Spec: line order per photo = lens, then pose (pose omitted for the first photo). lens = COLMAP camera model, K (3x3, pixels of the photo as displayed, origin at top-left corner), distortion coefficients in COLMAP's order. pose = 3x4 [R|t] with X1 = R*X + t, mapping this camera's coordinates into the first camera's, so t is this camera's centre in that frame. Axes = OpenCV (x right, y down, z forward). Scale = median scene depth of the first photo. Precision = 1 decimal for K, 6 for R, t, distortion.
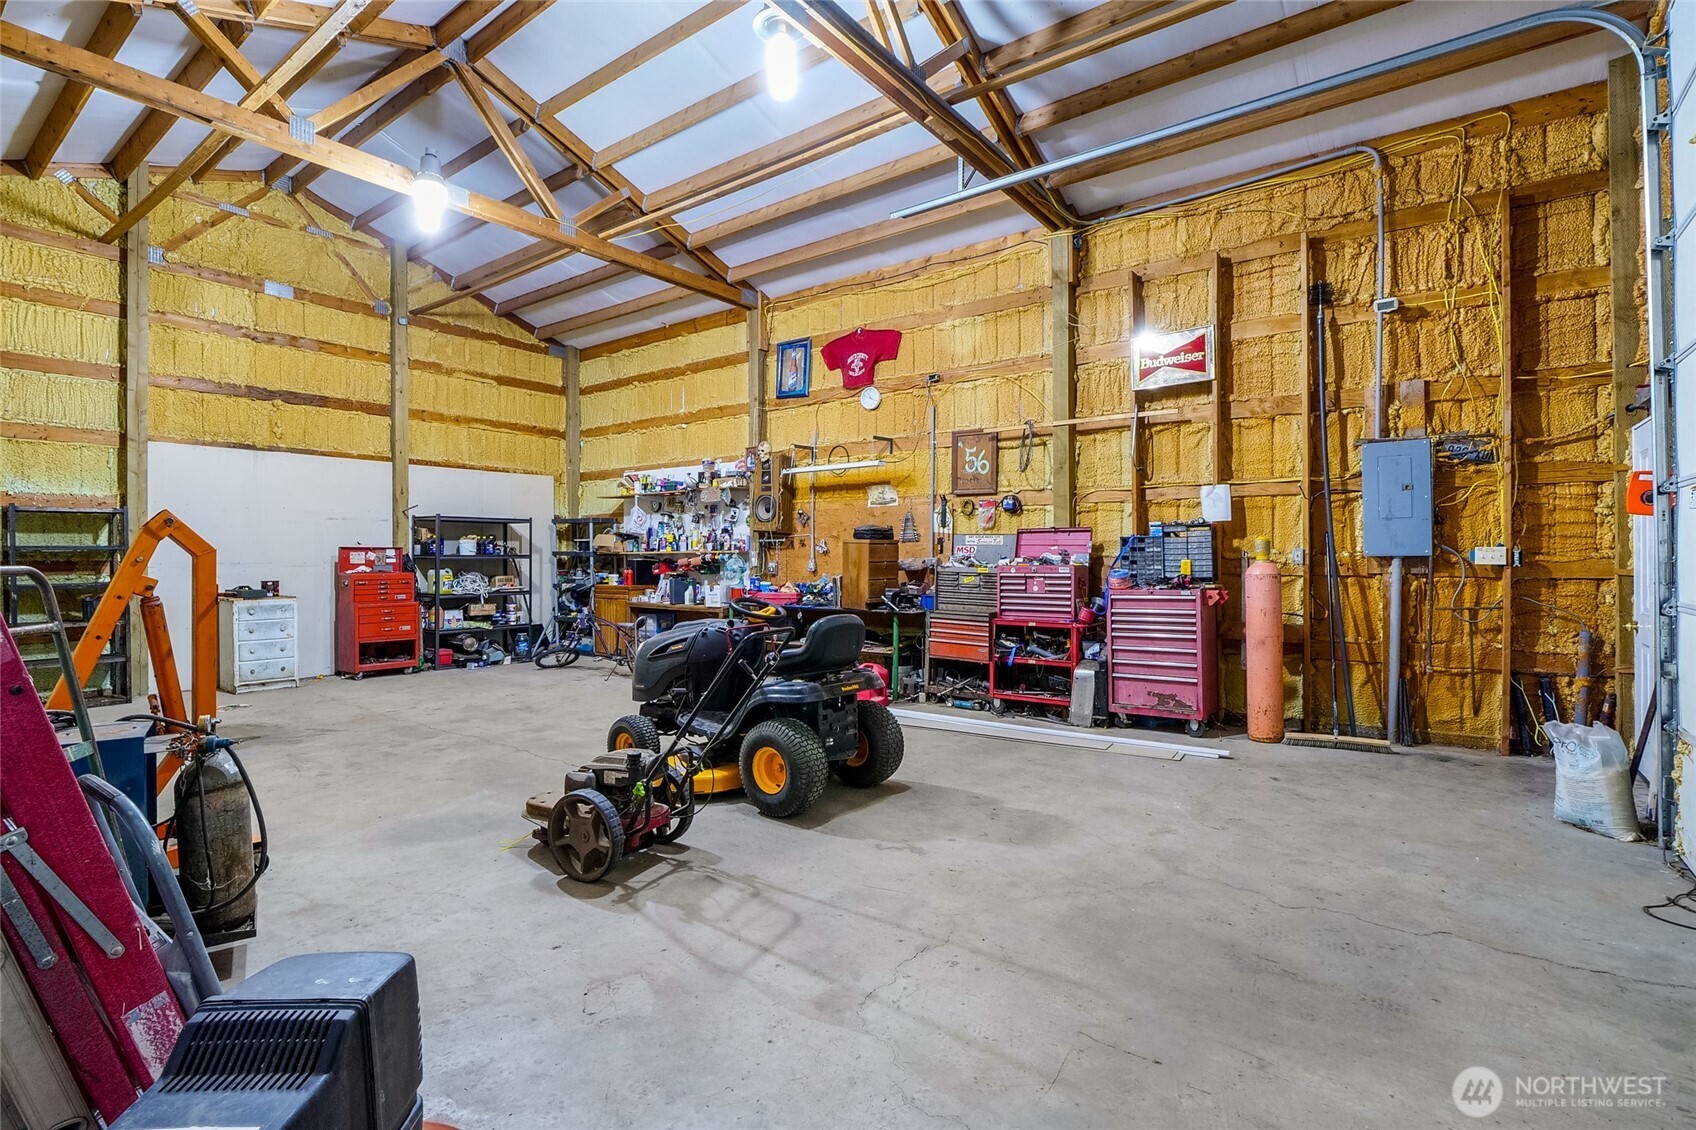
lens RADIAL K [[794.5, 0, 840.7], [0, 794.5, 543.4], [0, 0, 1]] dist [-0.015243, -0.000180]
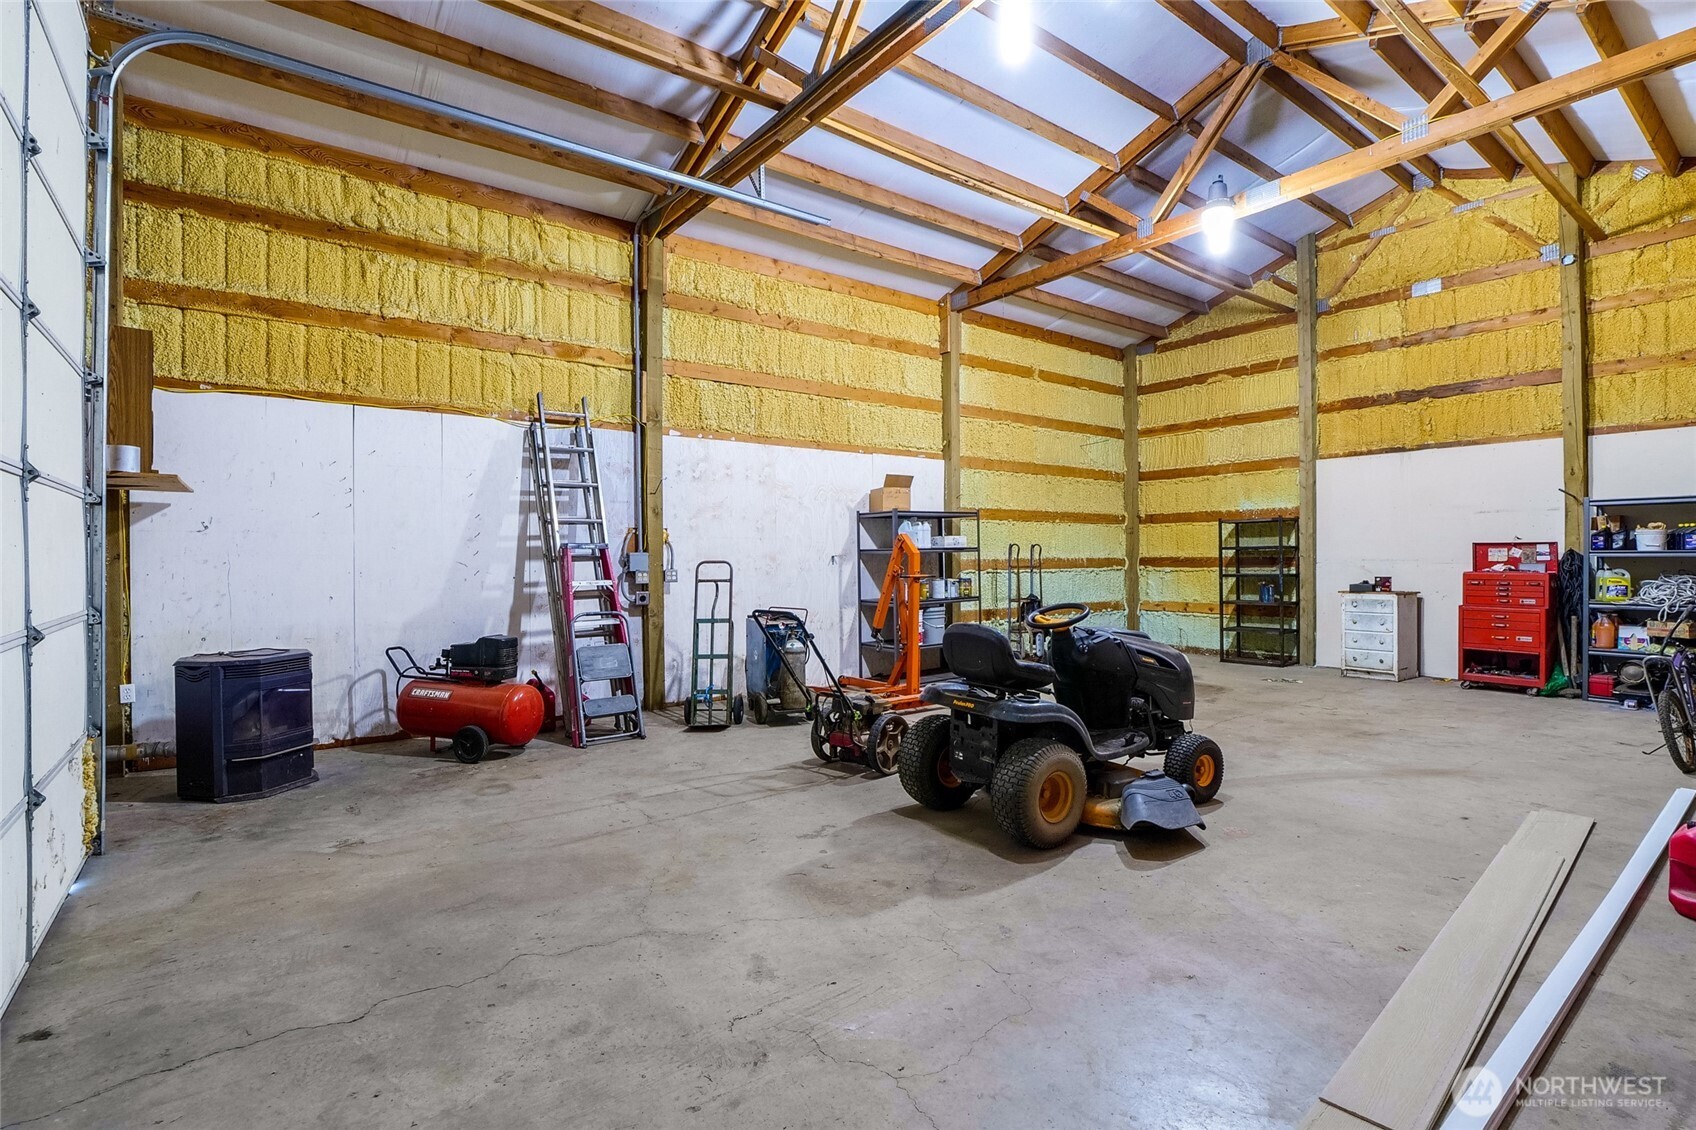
lens RADIAL K [[794.5, 0, 840.7], [0, 794.5, 543.4], [0, 0, 1]] dist [-0.015243, -0.000180]
pose [[-0.273817, -0.010174, -0.961728, 1.169828], [0.019525, 0.999679, -0.016134, 0.013659], [0.961584, -0.023195, -0.273531, 1.412133]]
